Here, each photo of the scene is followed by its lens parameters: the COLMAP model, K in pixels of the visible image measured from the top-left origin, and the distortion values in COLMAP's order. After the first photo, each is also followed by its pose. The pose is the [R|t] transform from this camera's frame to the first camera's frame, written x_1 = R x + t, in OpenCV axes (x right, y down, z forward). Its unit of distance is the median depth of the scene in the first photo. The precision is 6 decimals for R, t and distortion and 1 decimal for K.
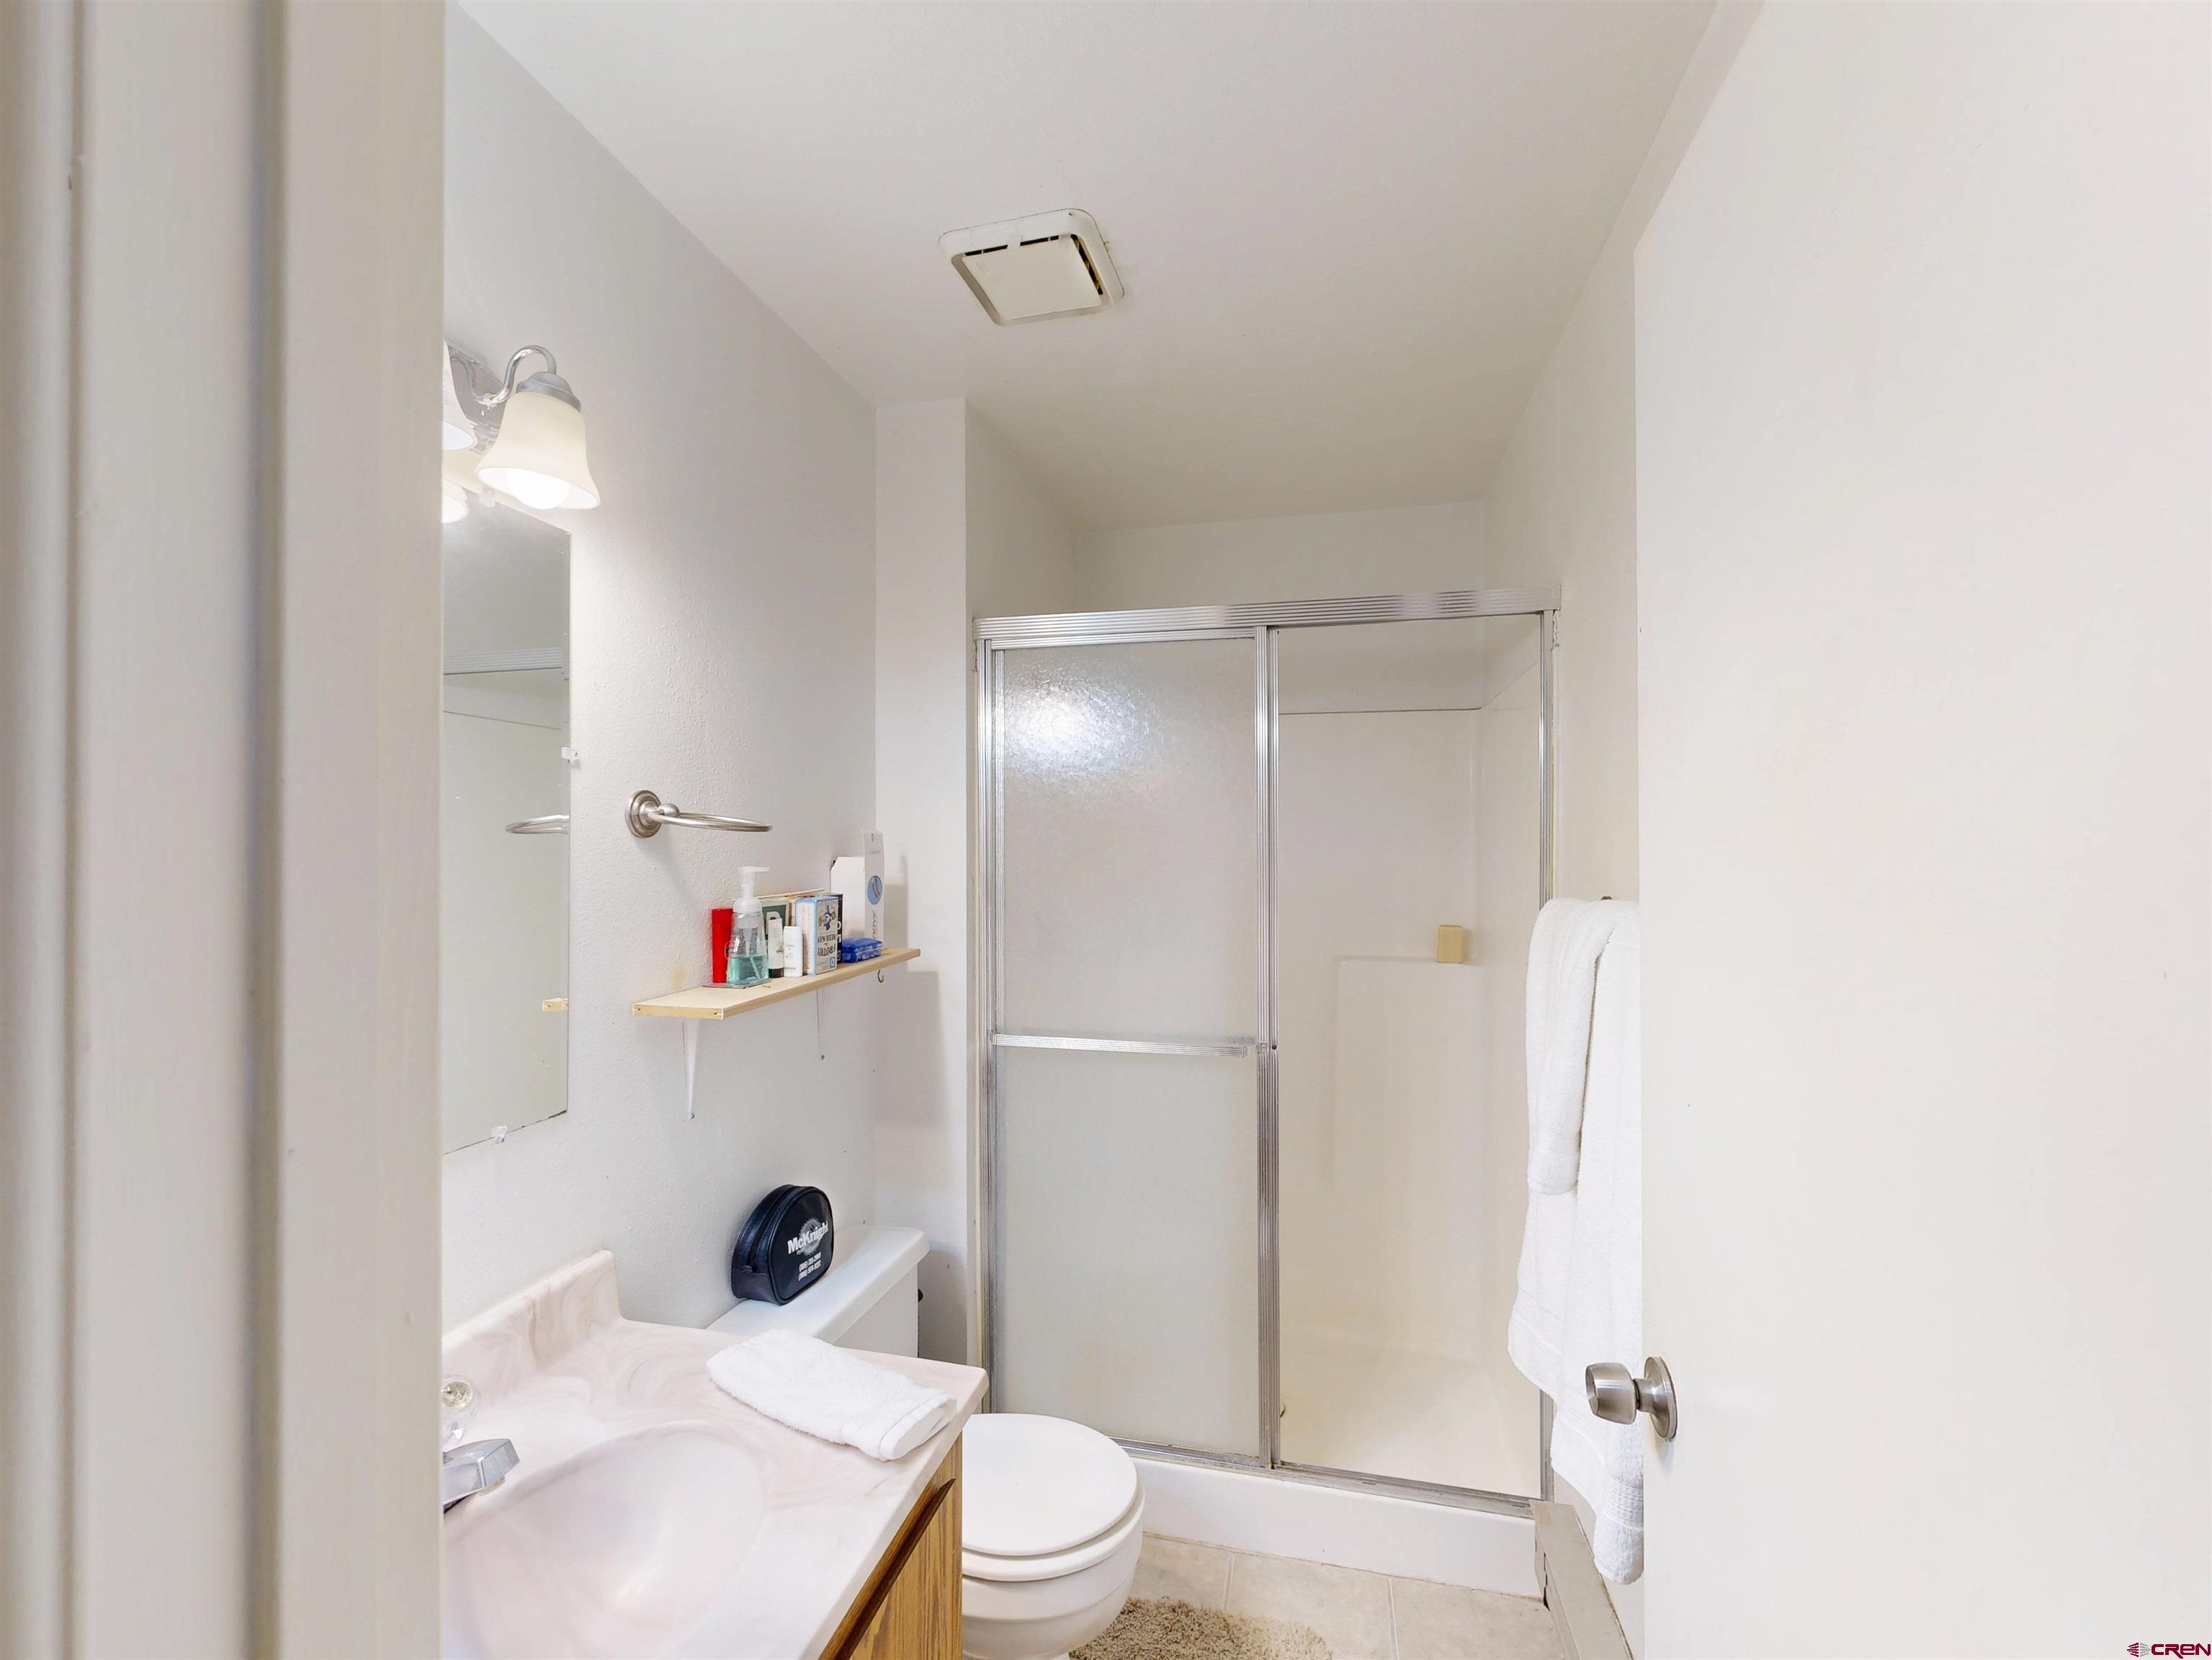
lens RADIAL K [[940.2, 0, 1106.0], [0, 940.2, 830.0], [0, 0, 1]] dist [-0.000407, 0.000155]
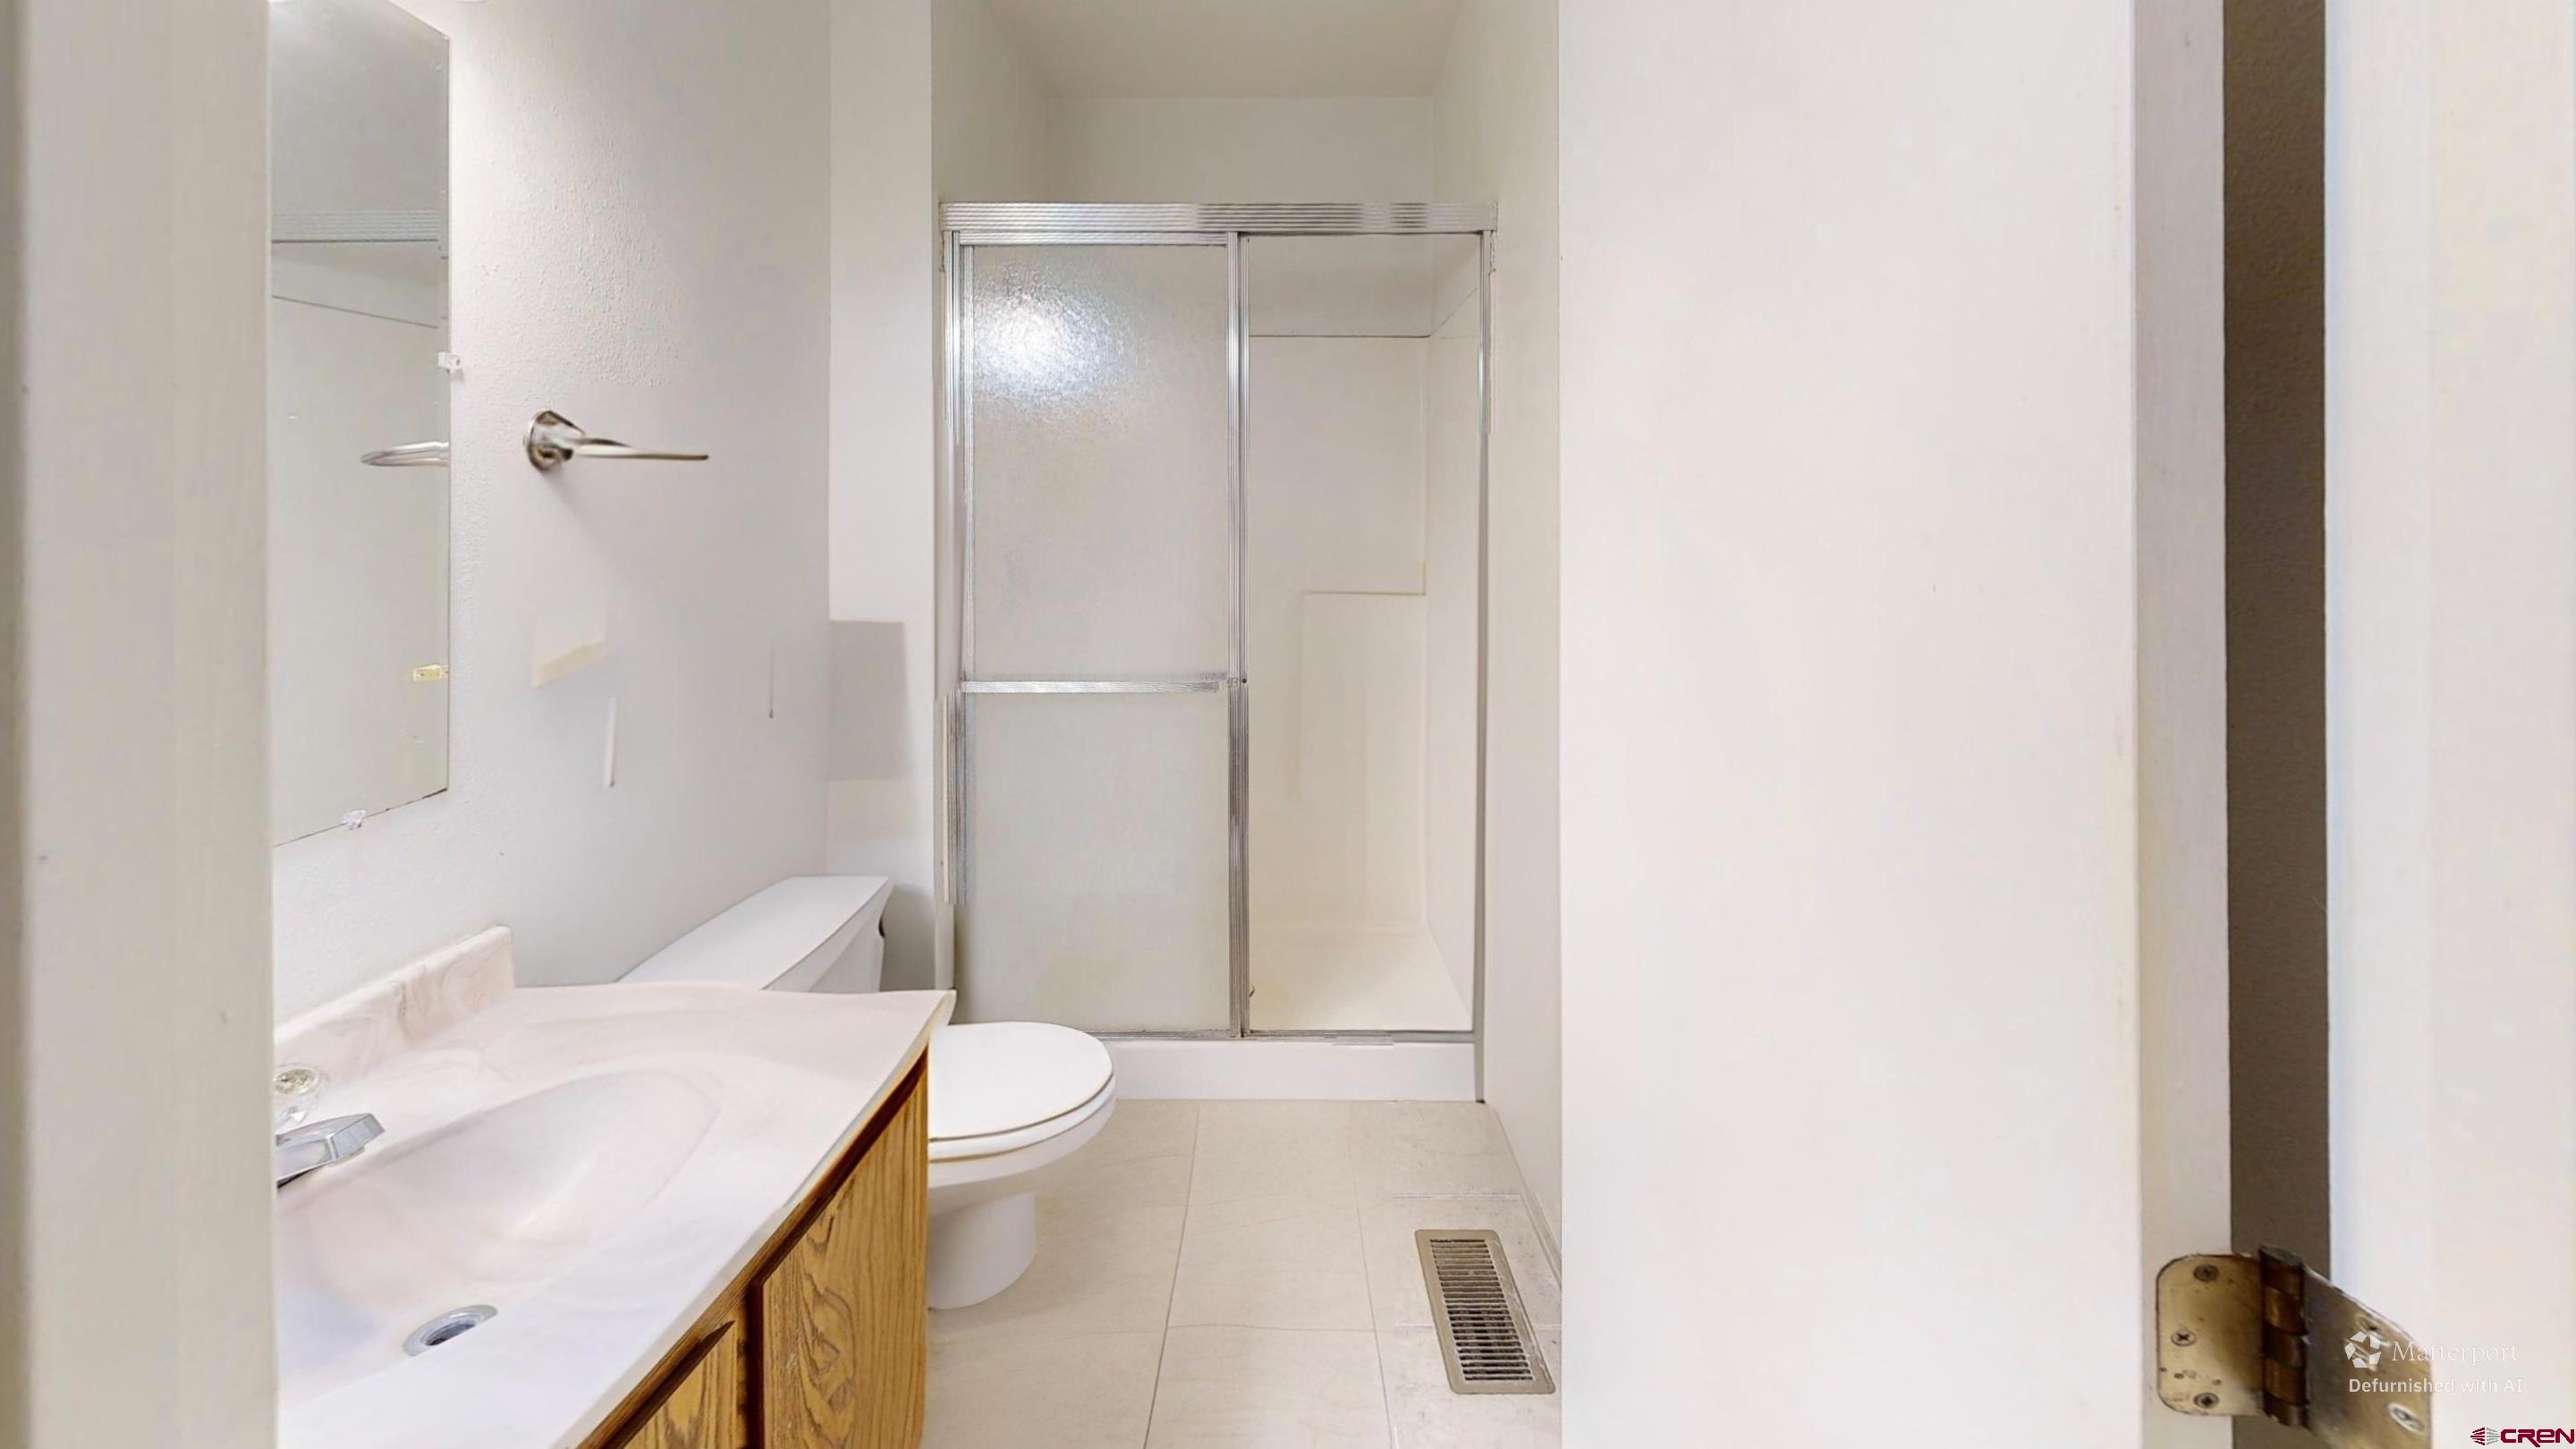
lens RADIAL K [[904.3, 0, 1288.2], [0, 904.3, 890.3], [0, 0, 1]] dist [-0.000350, 0.000028]
pose [[0.973916, -0.000137, 0.226911, -0.002540], [-0.001482, 0.999975, 0.006964, 0.453110], [-0.226906, -0.007118, 0.973891, 0.002241]]
